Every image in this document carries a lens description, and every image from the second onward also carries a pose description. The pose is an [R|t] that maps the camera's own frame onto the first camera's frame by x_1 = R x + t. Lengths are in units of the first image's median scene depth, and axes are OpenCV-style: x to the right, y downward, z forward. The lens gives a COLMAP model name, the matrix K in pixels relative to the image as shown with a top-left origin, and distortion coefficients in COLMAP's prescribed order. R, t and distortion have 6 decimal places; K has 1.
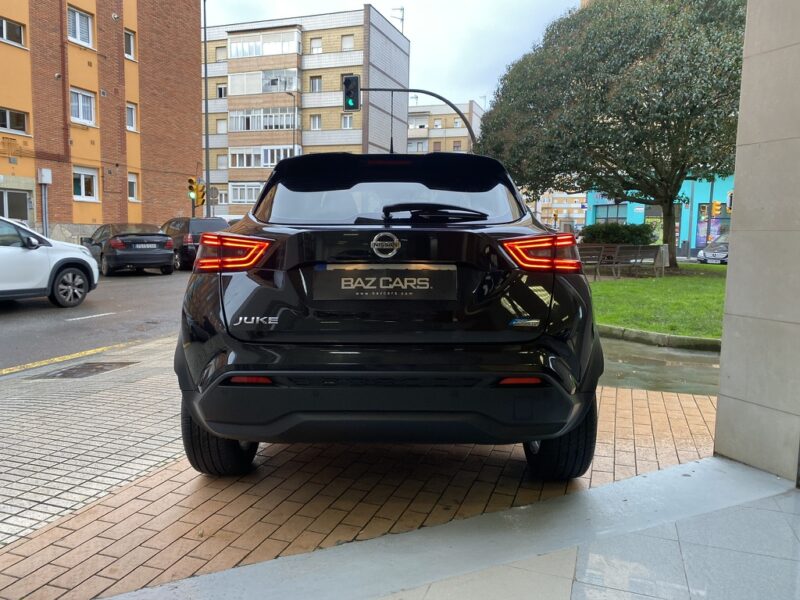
lens RADIAL K [[611.0, 0, 403.3], [0, 611.0, 305.6], [0, 0, 1]] dist [0.011183, -0.014307]
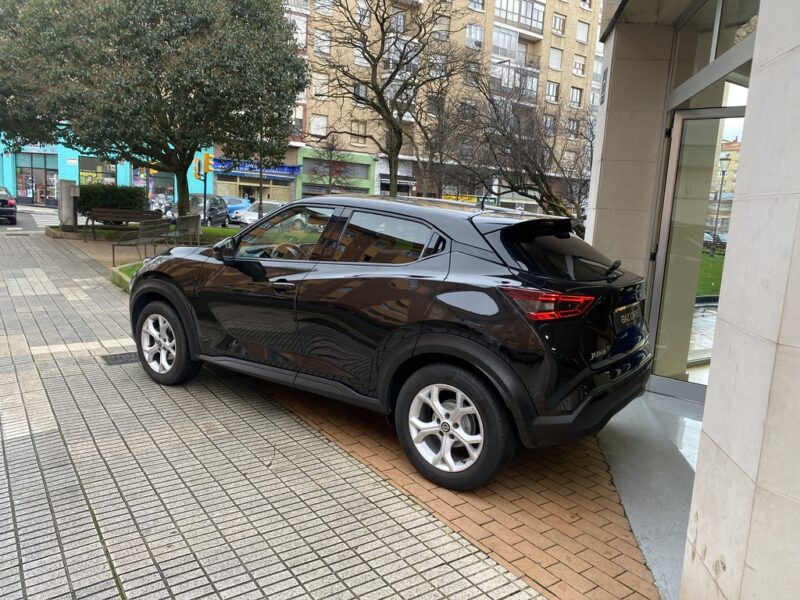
lens RADIAL K [[611.0, 0, 397.8], [0, 611.0, 297.3], [0, 0, 1]] dist [0.011183, -0.014307]
pose [[0.586539, -0.102273, 0.803438, -1.408565], [0.044138, 0.994557, 0.094379, -0.223464], [-0.808717, -0.019895, 0.587861, 0.463227]]
